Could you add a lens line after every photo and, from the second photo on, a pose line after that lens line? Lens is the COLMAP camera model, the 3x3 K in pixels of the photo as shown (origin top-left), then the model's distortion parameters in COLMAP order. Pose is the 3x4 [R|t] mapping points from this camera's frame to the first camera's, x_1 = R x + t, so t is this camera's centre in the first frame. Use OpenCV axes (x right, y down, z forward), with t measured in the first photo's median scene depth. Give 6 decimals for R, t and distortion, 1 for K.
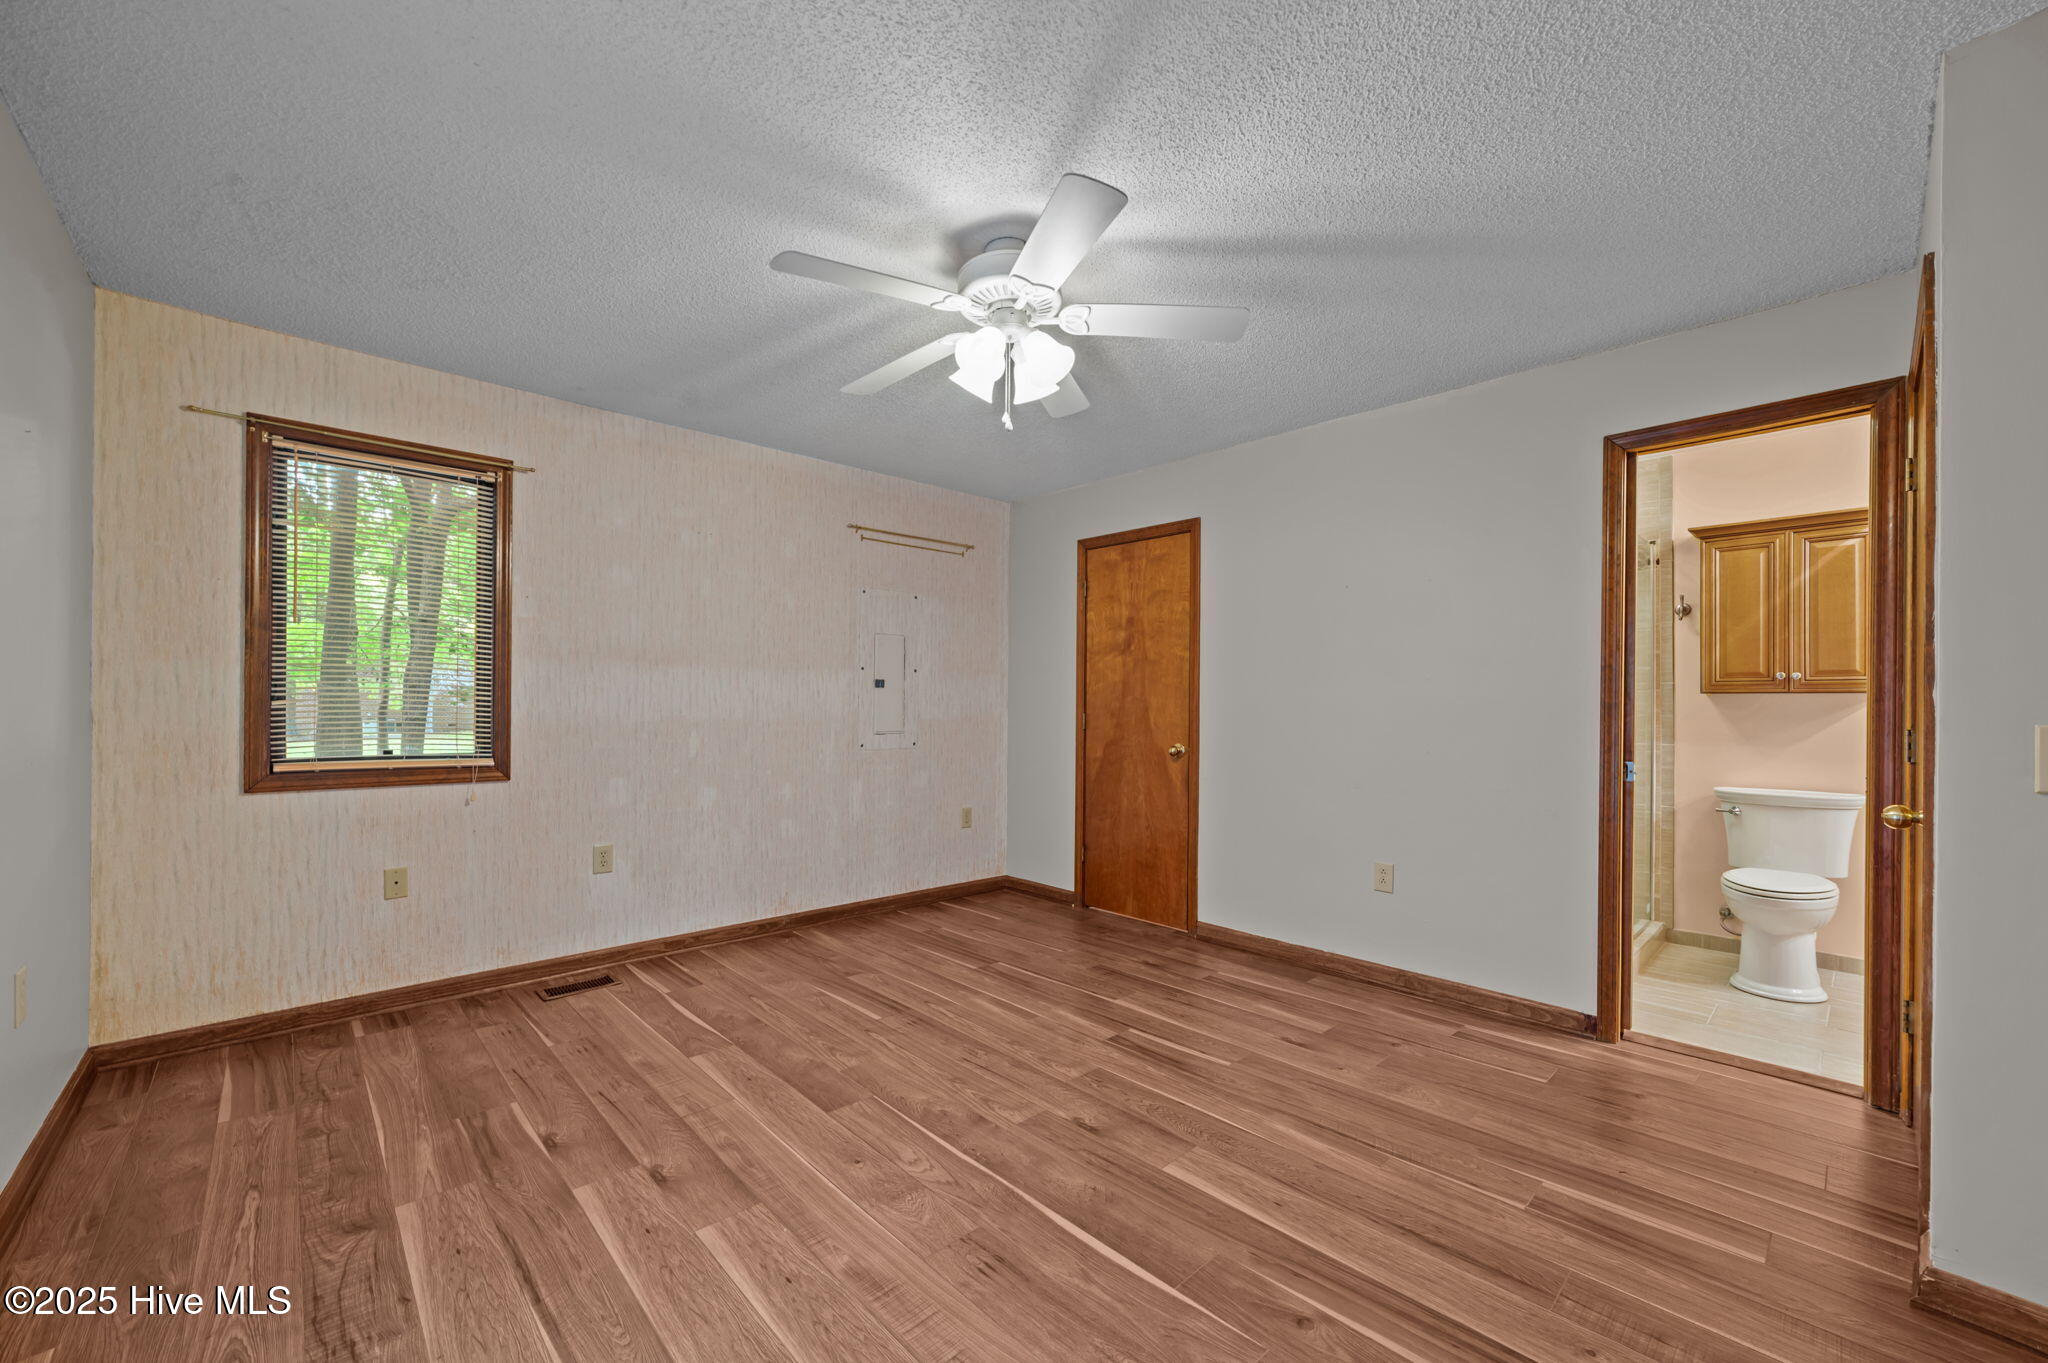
lens RADIAL K [[808.0, 0, 1031.1], [0, 808.0, 699.1], [0, 0, 1]] dist [-0.014087, 0.002513]
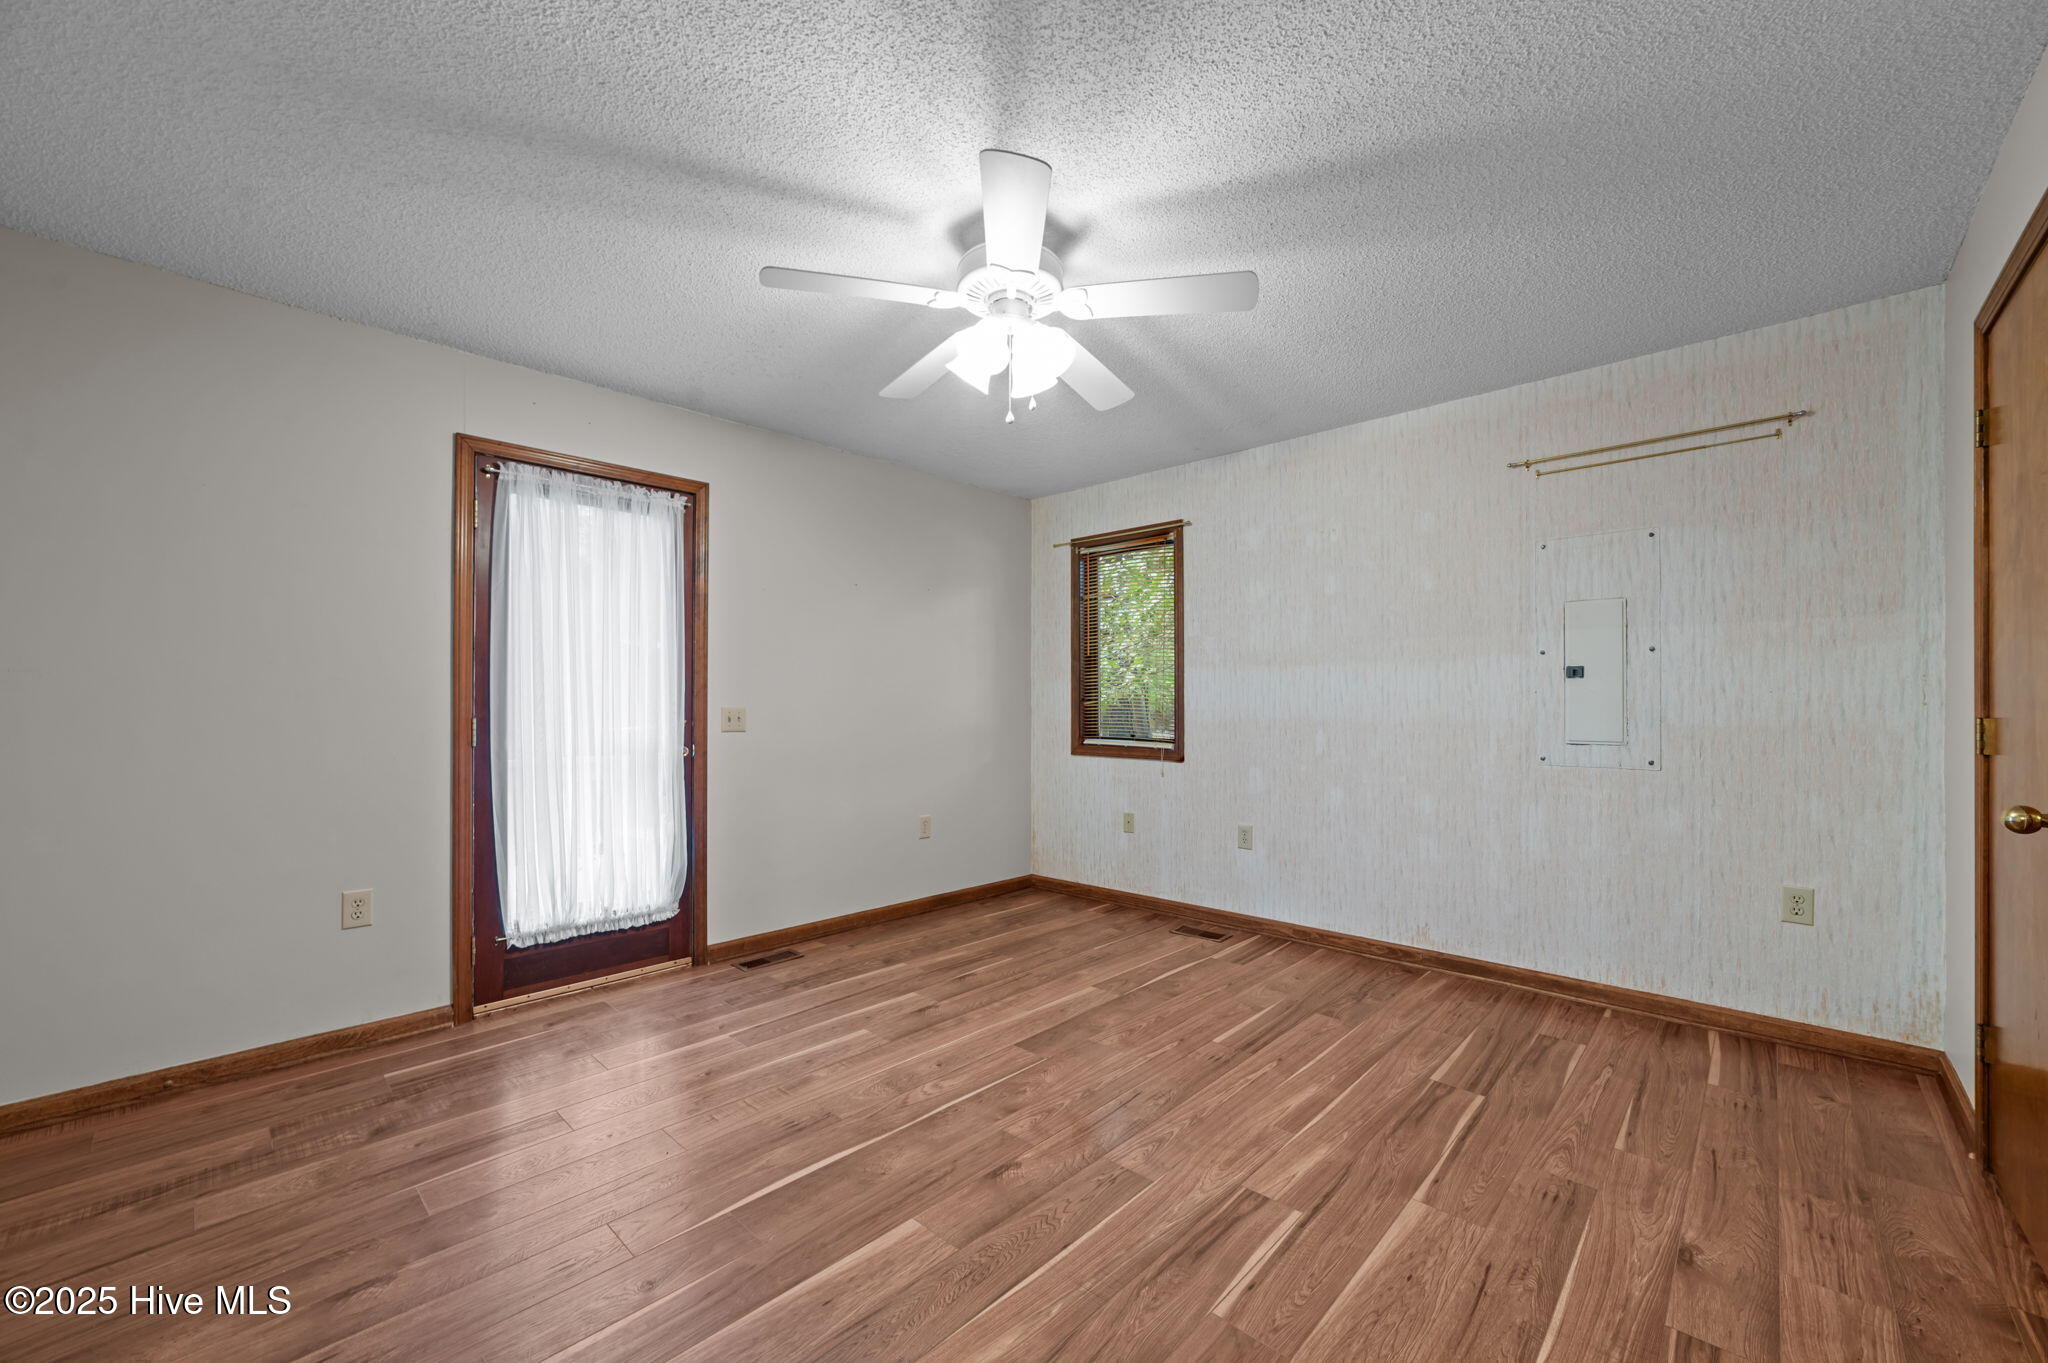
lens RADIAL K [[808.0, 0, 1024.8], [0, 808.0, 691.8], [0, 0, 1]] dist [-0.014087, 0.002513]
pose [[0.052551, -0.020232, -0.998413, 0.779835], [0.008058, 0.999771, -0.019835, 0.013282], [0.998586, -0.007003, 0.052702, 0.787088]]
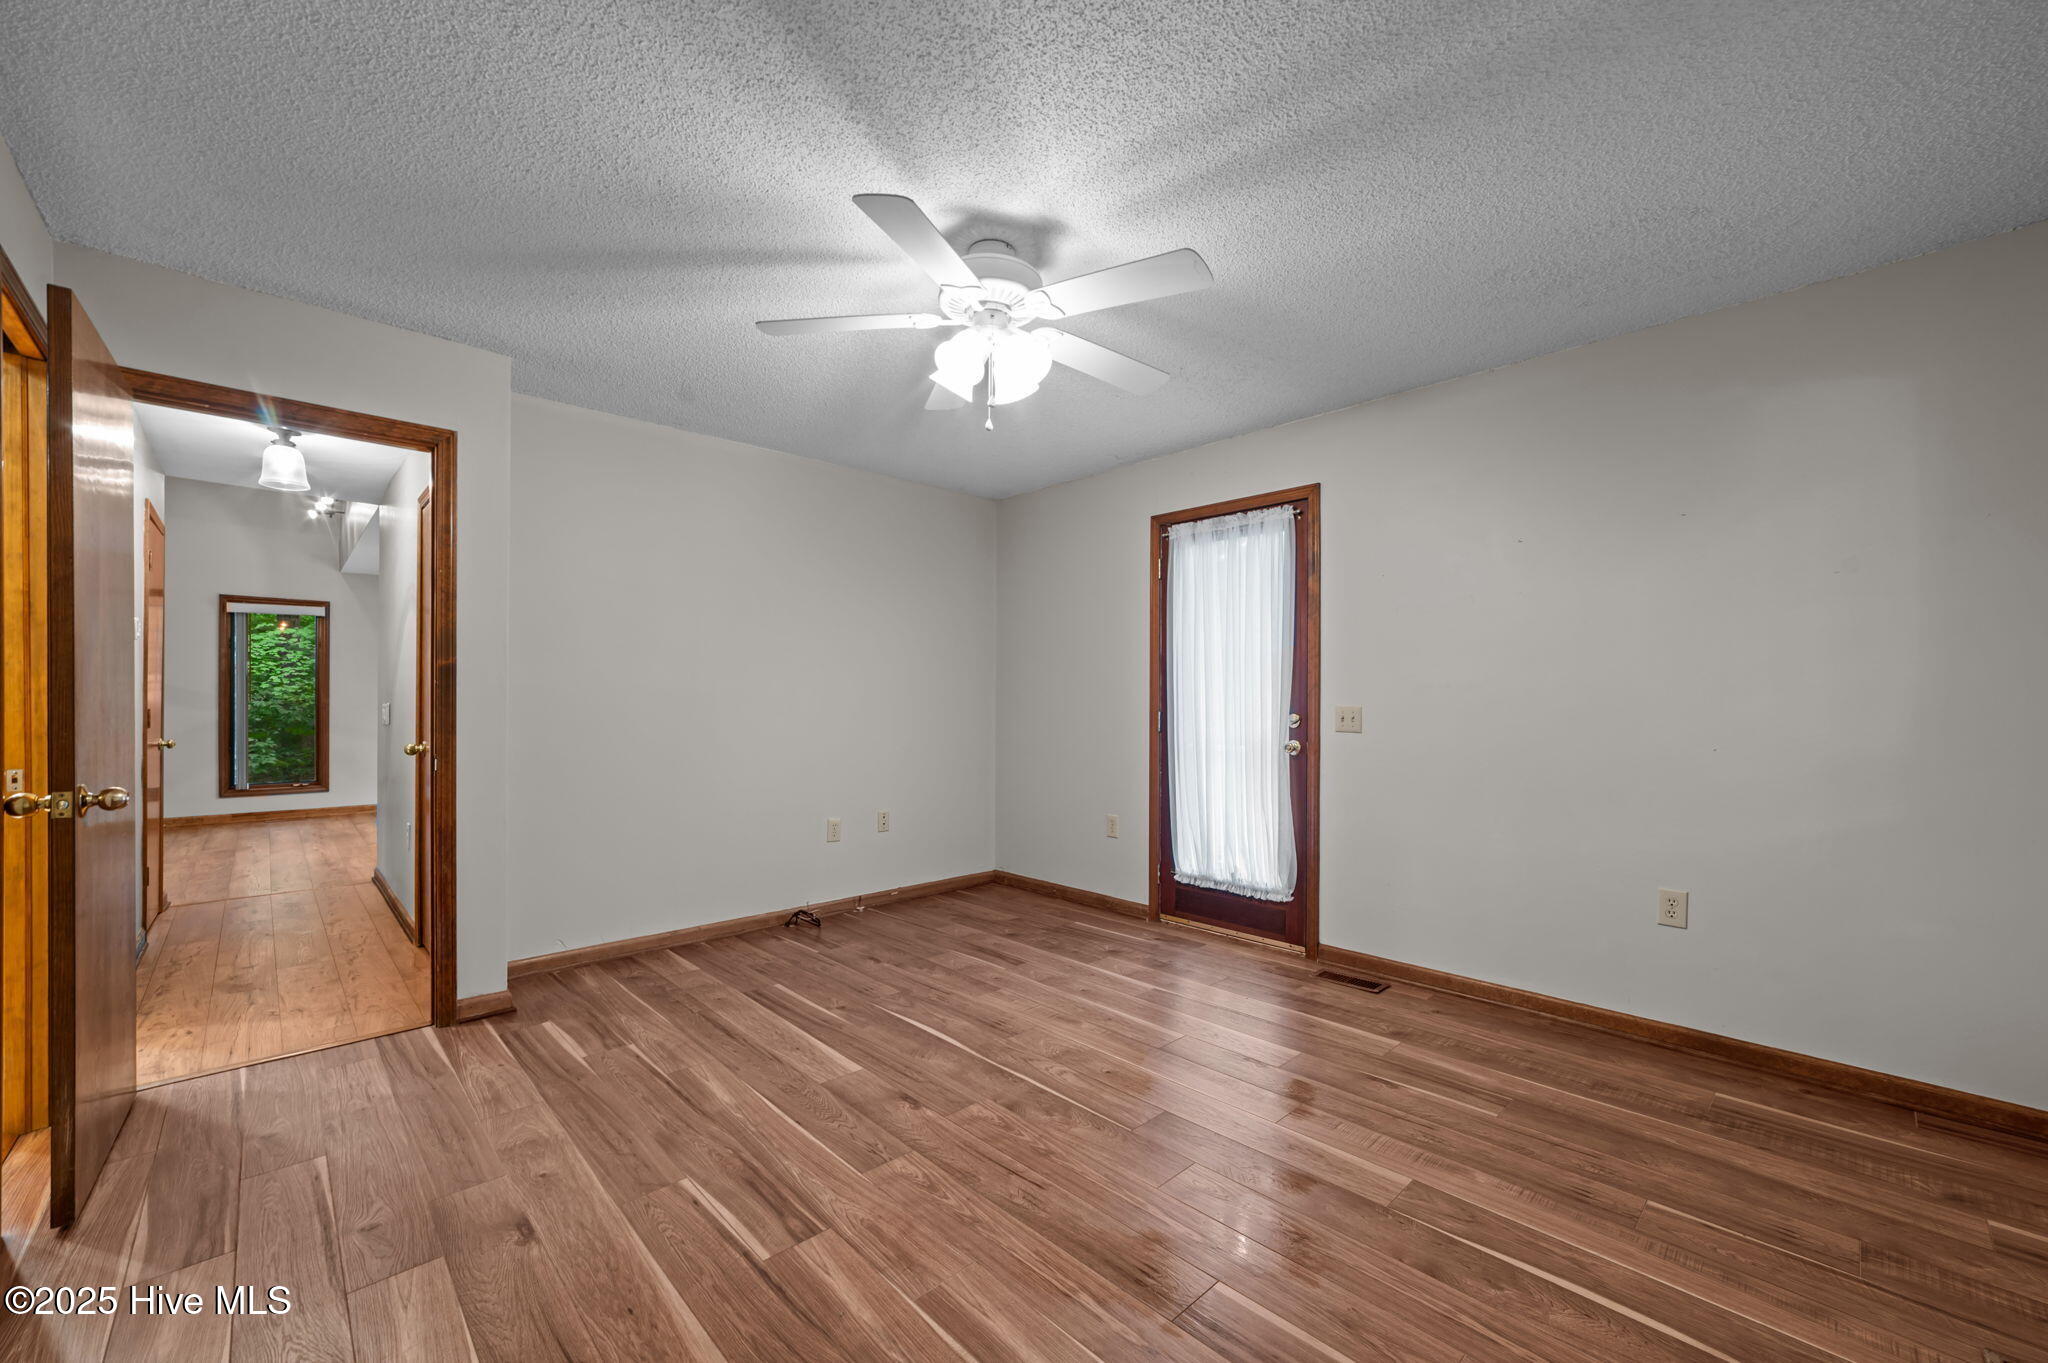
lens RADIAL K [[808.0, 0, 1019.2], [0, 808.0, 694.9], [0, 0, 1]] dist [-0.014087, 0.002513]
pose [[-0.999939, -0.008181, 0.007479, -0.061769], [-0.008295, 0.999849, -0.015261, 0.014106], [-0.007353, -0.015322, -0.999856, 1.646243]]
